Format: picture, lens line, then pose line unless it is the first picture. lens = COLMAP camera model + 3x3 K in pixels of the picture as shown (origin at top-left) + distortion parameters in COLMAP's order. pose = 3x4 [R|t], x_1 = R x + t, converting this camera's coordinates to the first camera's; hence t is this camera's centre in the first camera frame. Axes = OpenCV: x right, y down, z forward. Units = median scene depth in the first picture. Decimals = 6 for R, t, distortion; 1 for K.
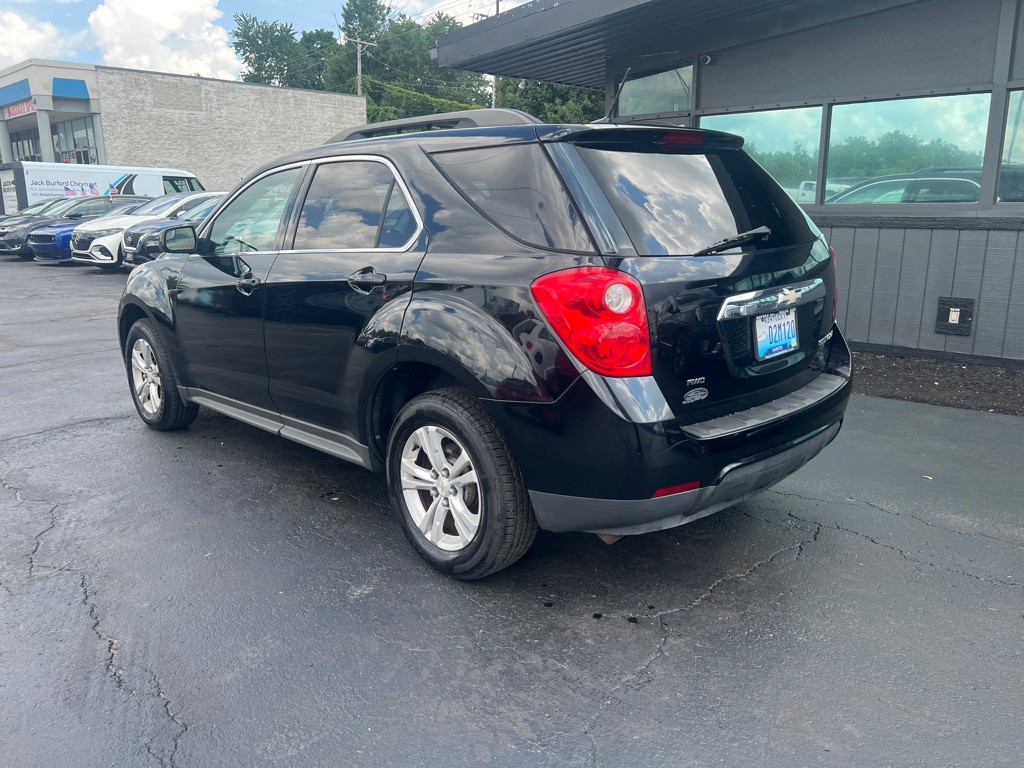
lens RADIAL K [[768.3, 0, 510.3], [0, 768.3, 379.7], [0, 0, 1]] dist [0.046743, -0.052425]
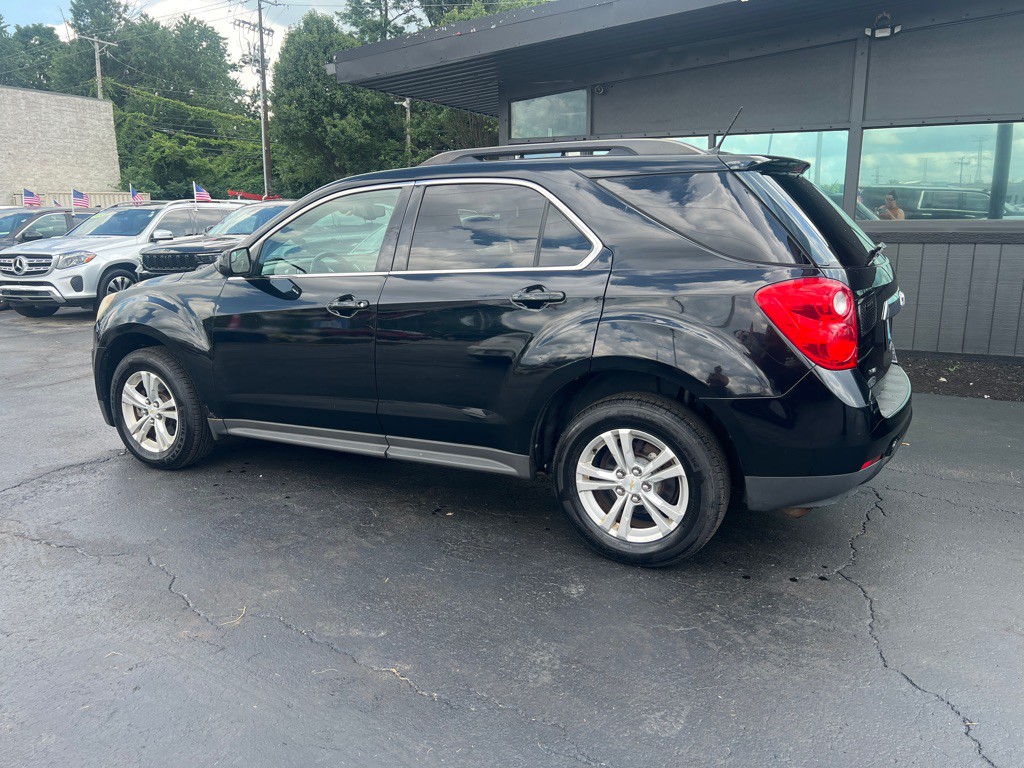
lens RADIAL K [[768.3, 0, 508.1], [0, 768.3, 382.0], [0, 0, 1]] dist [0.046743, -0.052425]
pose [[0.953676, -0.062591, 0.294253, -0.433948], [0.067136, 0.997729, -0.005359, -0.008273], [-0.293250, 0.024866, 0.955713, 0.007037]]
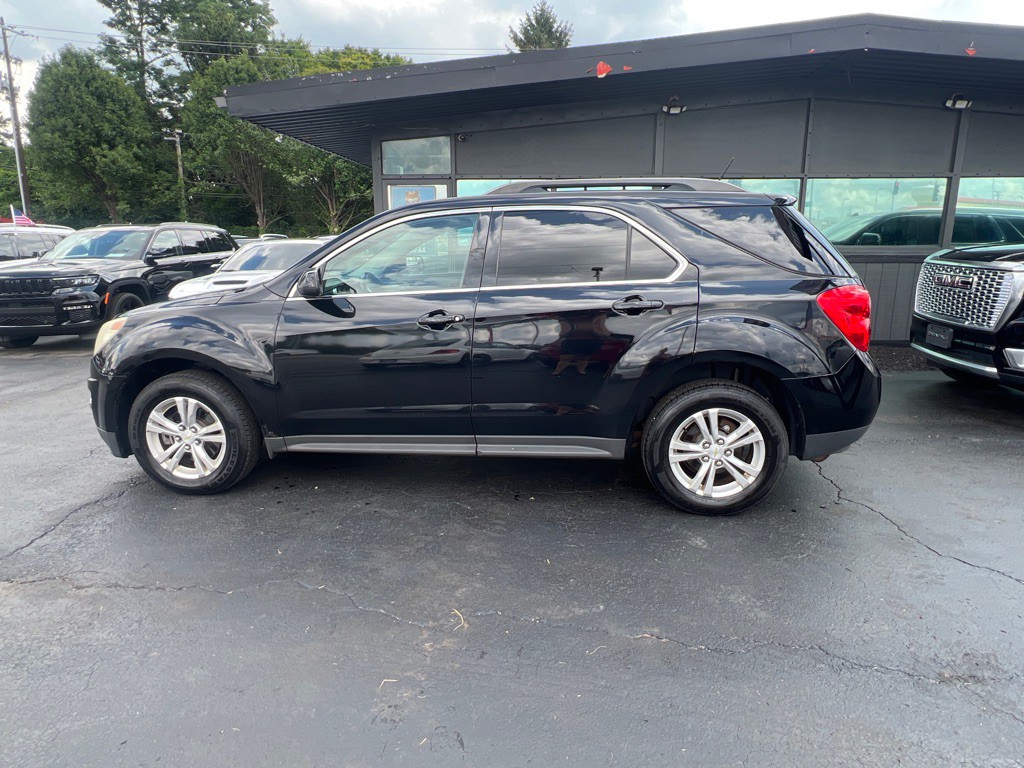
lens RADIAL K [[621.2, 0, 506.0], [0, 621.2, 382.5], [0, 0, 1]] dist [-0.003314, 0.000331]
pose [[0.776538, -0.132638, 0.615951, -0.799891], [0.136284, 0.989807, 0.041328, -0.061241], [-0.615155, 0.051851, 0.786700, 0.271489]]
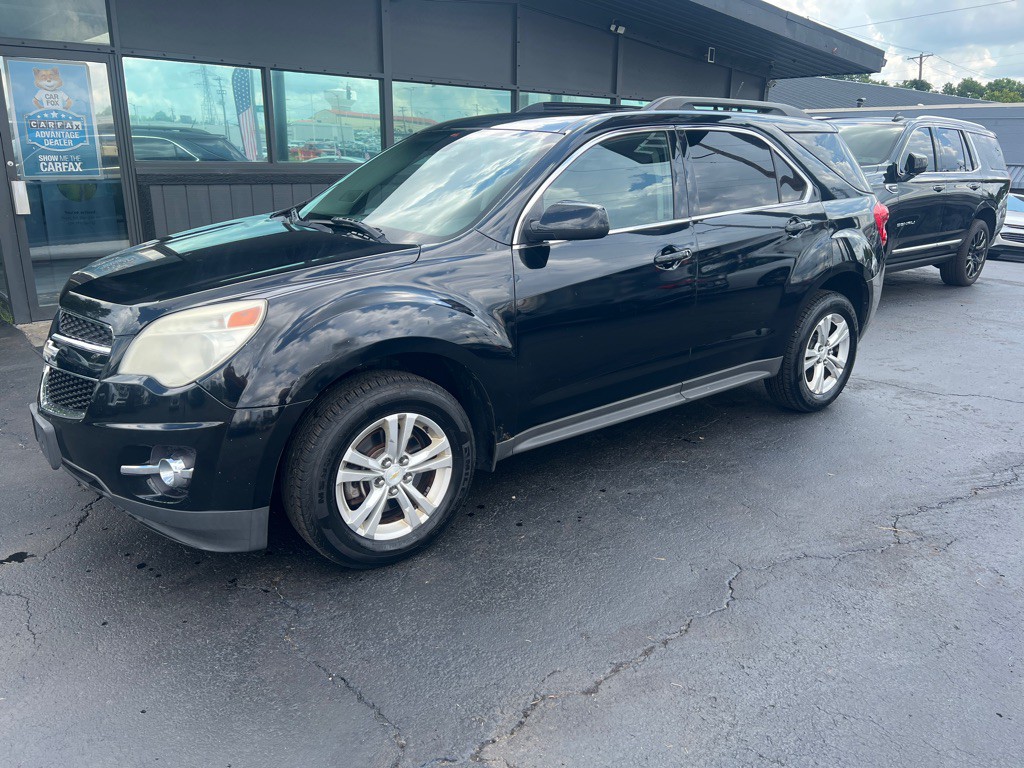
lens RADIAL K [[768.3, 0, 506.3], [0, 768.3, 385.1], [0, 0, 1]] dist [0.046743, -0.052425]
pose [[0.106991, -0.275751, 0.955256, -1.280800], [0.212911, 0.944838, 0.248897, -0.250099], [-0.971196, 0.176755, 0.159800, 1.063552]]
